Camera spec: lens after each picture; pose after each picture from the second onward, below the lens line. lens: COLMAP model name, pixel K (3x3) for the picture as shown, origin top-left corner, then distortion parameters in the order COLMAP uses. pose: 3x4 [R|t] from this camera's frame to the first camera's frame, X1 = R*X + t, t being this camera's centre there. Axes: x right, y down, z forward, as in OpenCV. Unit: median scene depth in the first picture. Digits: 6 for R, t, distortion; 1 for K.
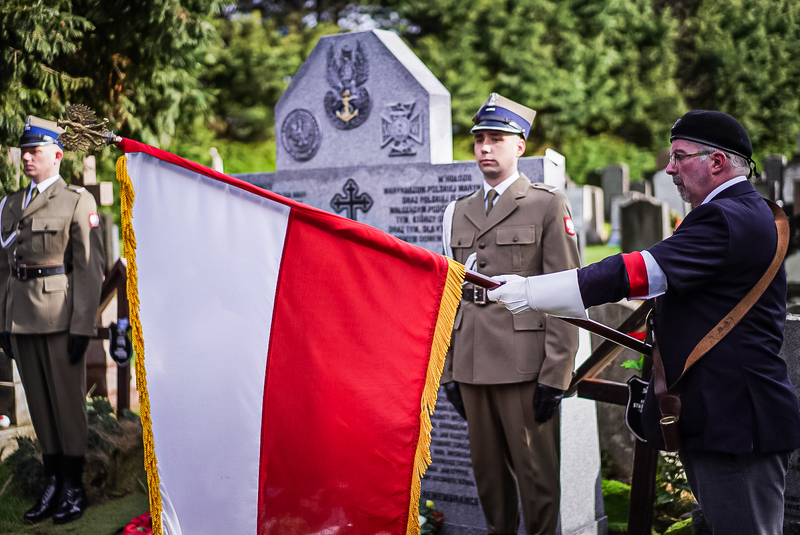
lens RADIAL K [[1252.6, 0, 400.5], [0, 1252.6, 256.4], [0, 0, 1]] dist [0.082324, 0.052846]
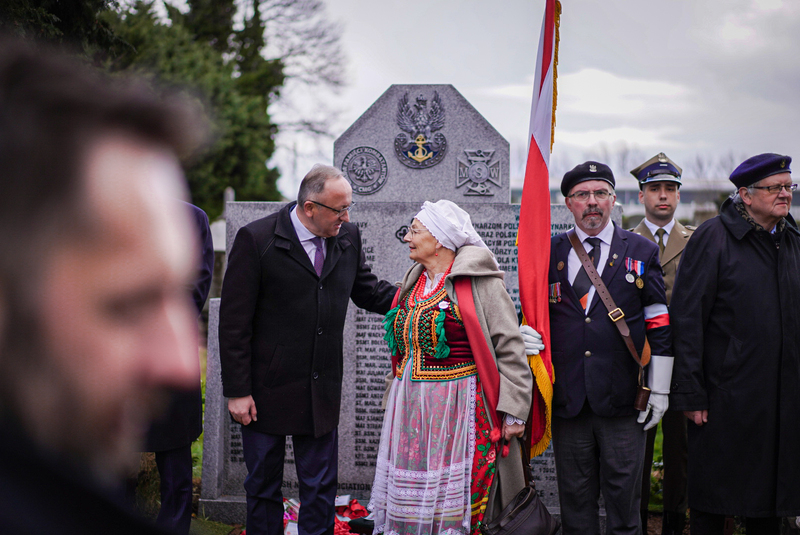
lens RADIAL K [[1255.9, 0, 400.0], [0, 1255.9, 267.5], [0, 0, 1]] dist [0.003112, -0.002872]
pose [[0.858954, 0.034918, 0.510861, -0.634656], [-0.017611, 0.999097, -0.038677, 0.030759], [-0.511750, 0.024225, 0.858793, 0.047908]]
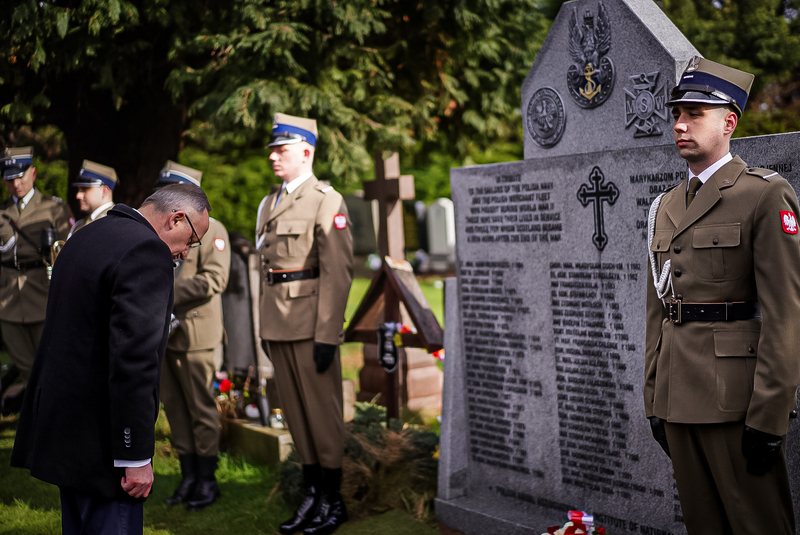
lens RADIAL K [[1255.9, 0, 400.0], [0, 1255.9, 267.5], [0, 0, 1]] dist [0.003112, -0.002872]
pose [[0.931691, -0.010648, -0.363097, 0.148491], [0.019691, 0.999581, 0.021212, -0.013566], [0.362719, -0.026912, 0.931510, 0.150122]]
